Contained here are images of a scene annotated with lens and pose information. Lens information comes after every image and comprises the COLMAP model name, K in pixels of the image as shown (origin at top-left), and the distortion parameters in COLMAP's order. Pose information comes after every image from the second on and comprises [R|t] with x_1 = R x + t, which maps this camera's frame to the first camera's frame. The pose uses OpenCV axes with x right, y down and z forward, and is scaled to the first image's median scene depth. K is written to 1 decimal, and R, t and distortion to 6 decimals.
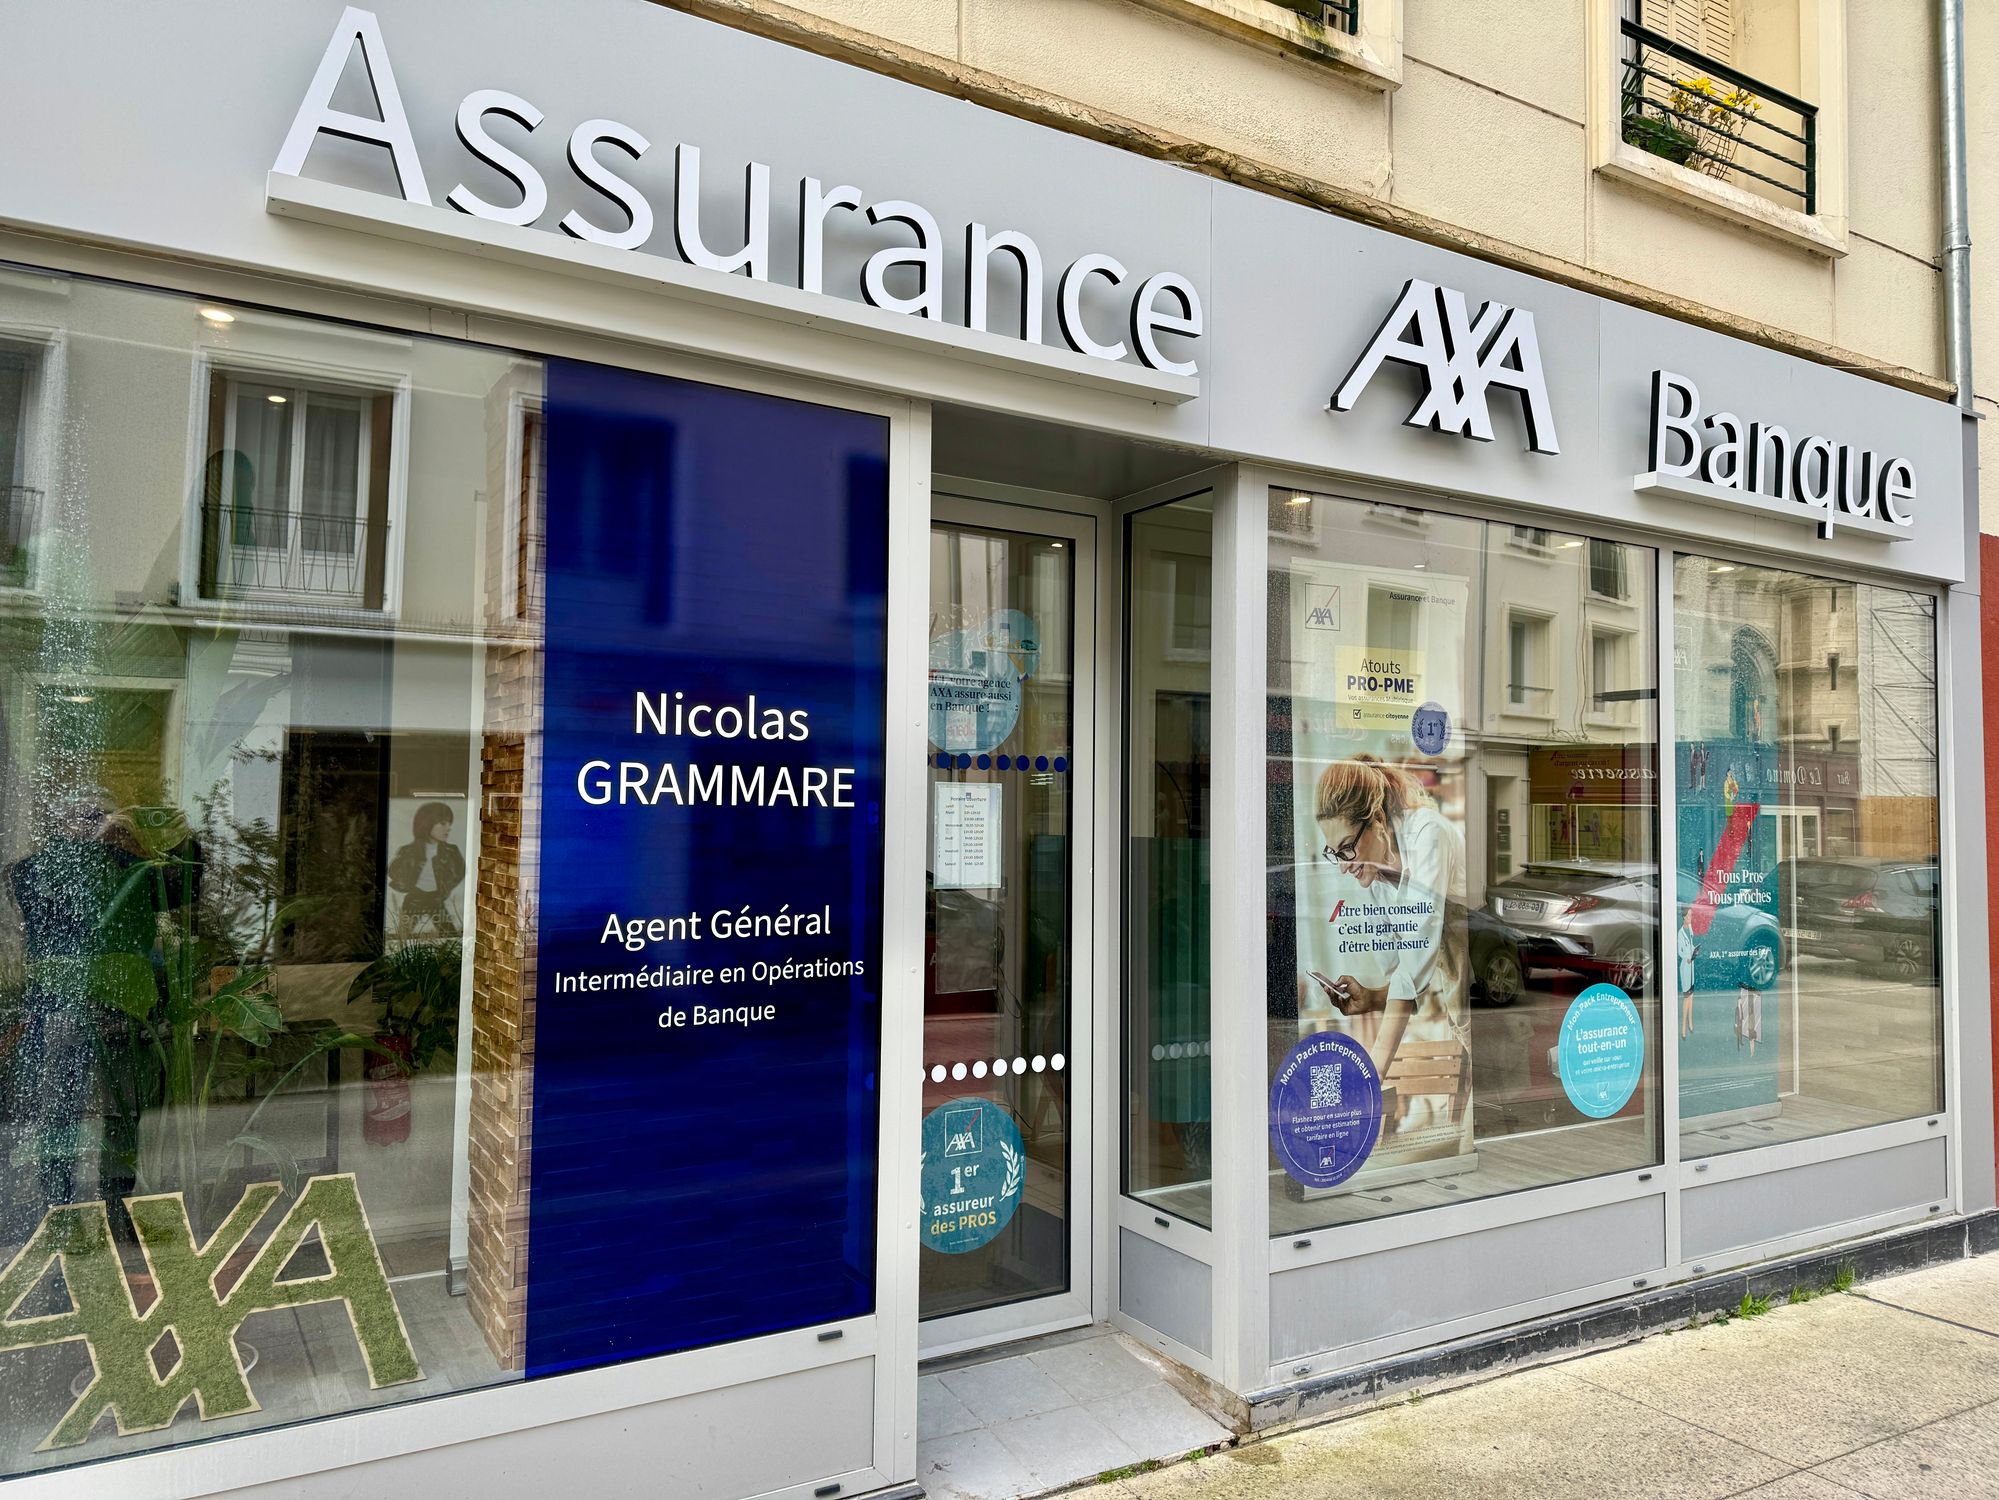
lens RADIAL K [[1415.6, 0, 986.4], [0, 1415.6, 758.1], [0, 0, 1]] dist [0.051920, -0.058644]
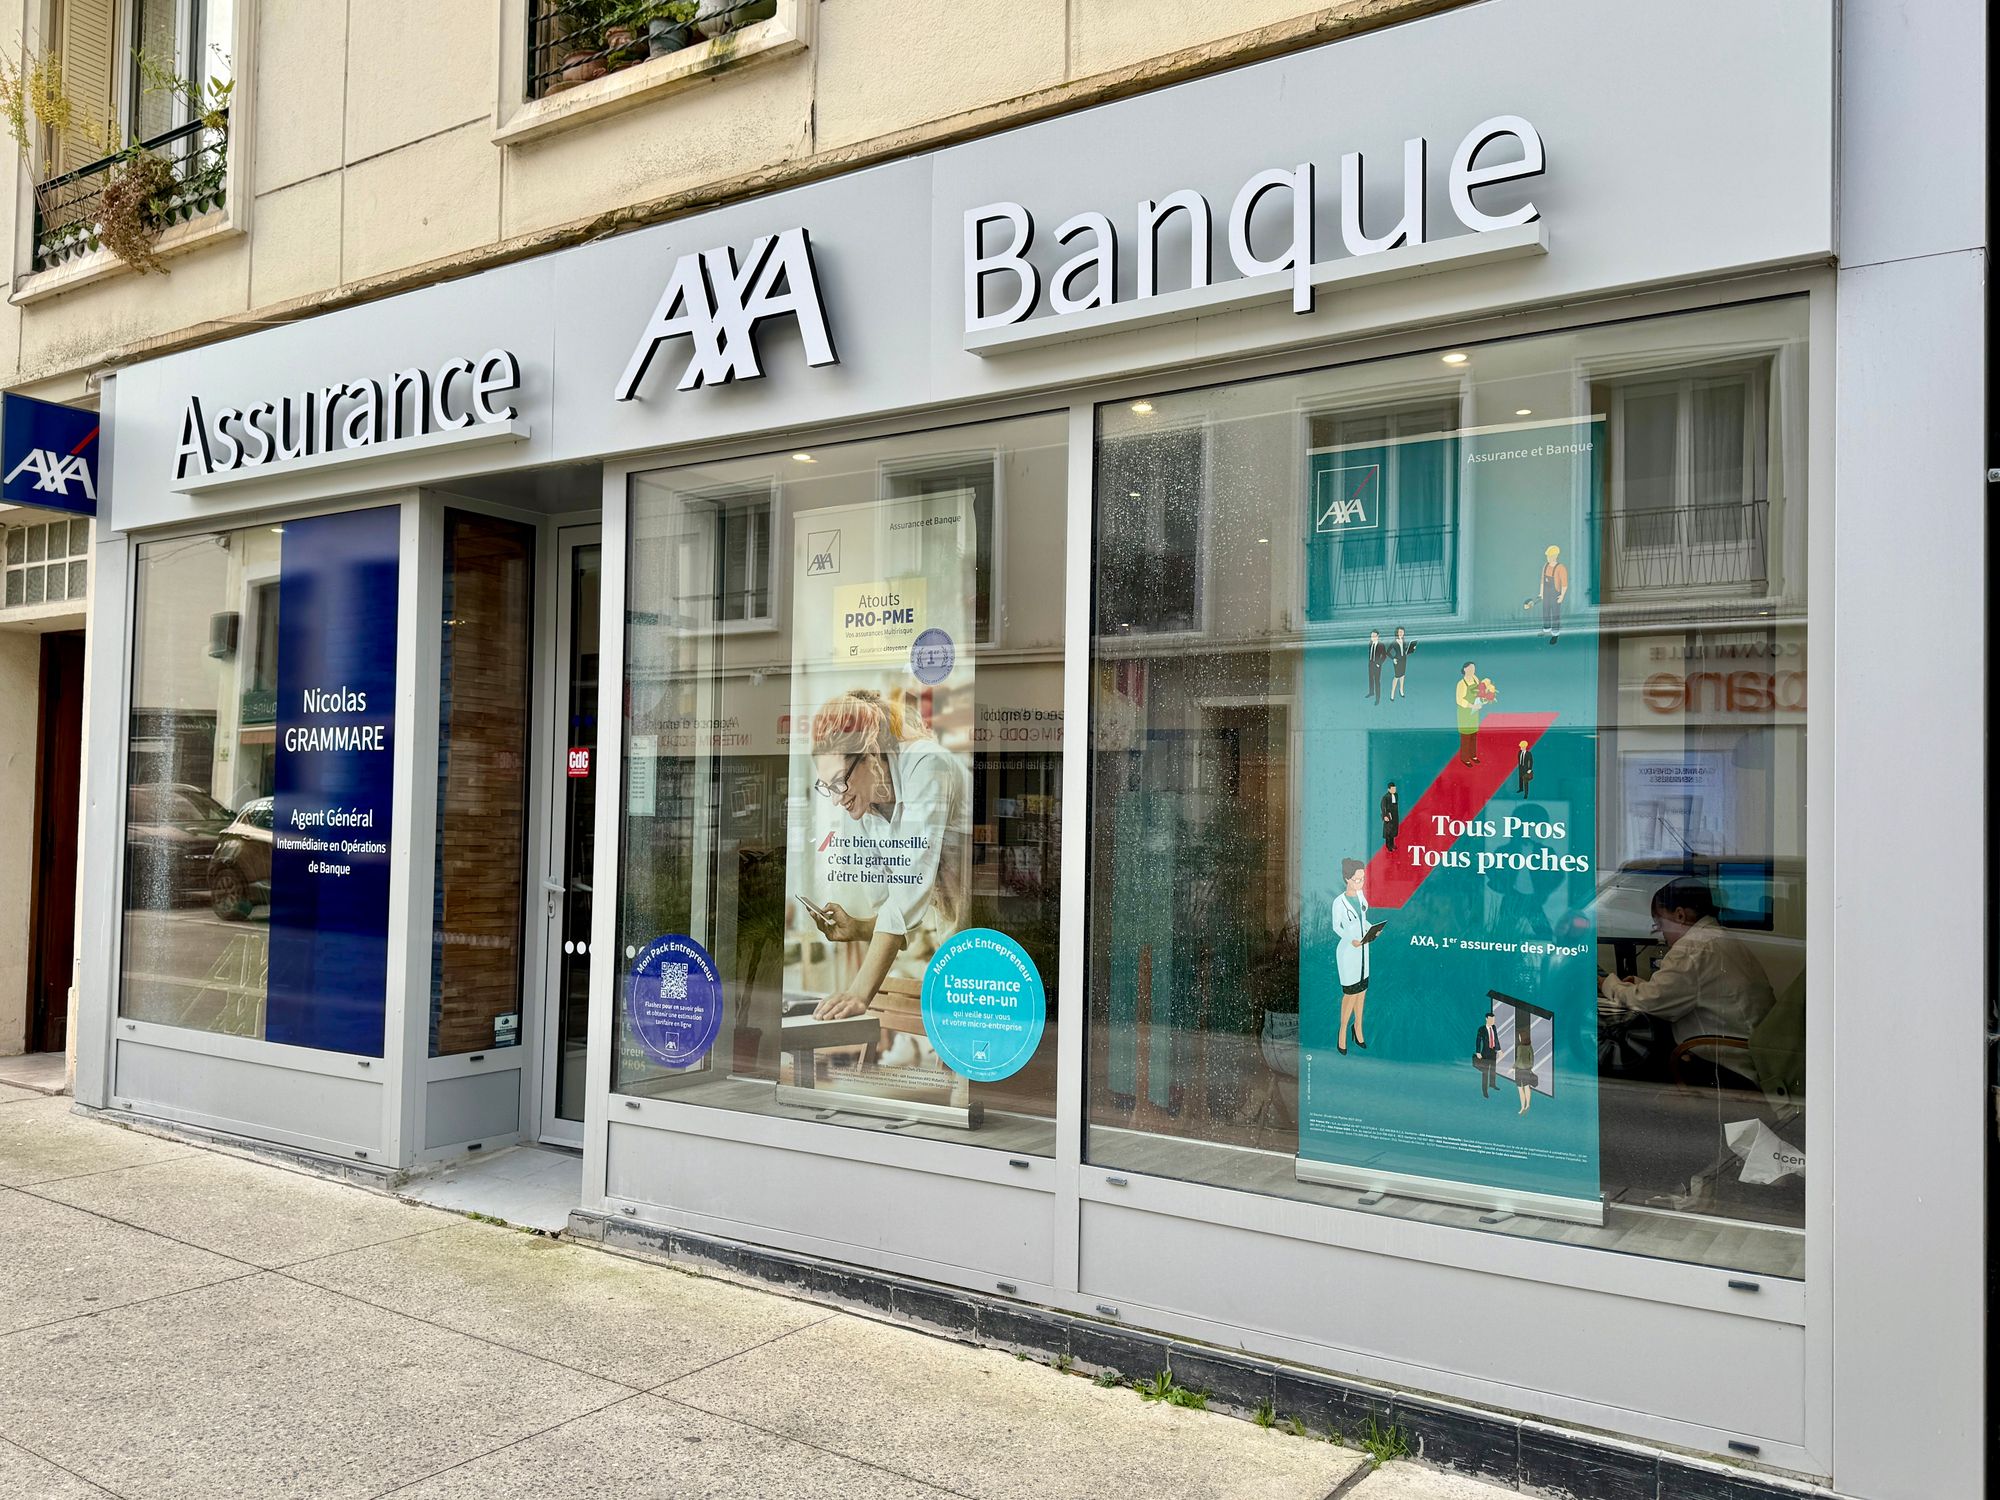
lens RADIAL K [[1548.1, 0, 935.6], [0, 1548.1, 775.4], [0, 0, 1]] dist [0.168780, -0.369410]
pose [[0.420289, -0.029582, -0.906908, 1.347079], [0.023570, 0.999487, -0.021679, 0.087777], [0.907084, -0.012265, 0.420770, 0.603278]]
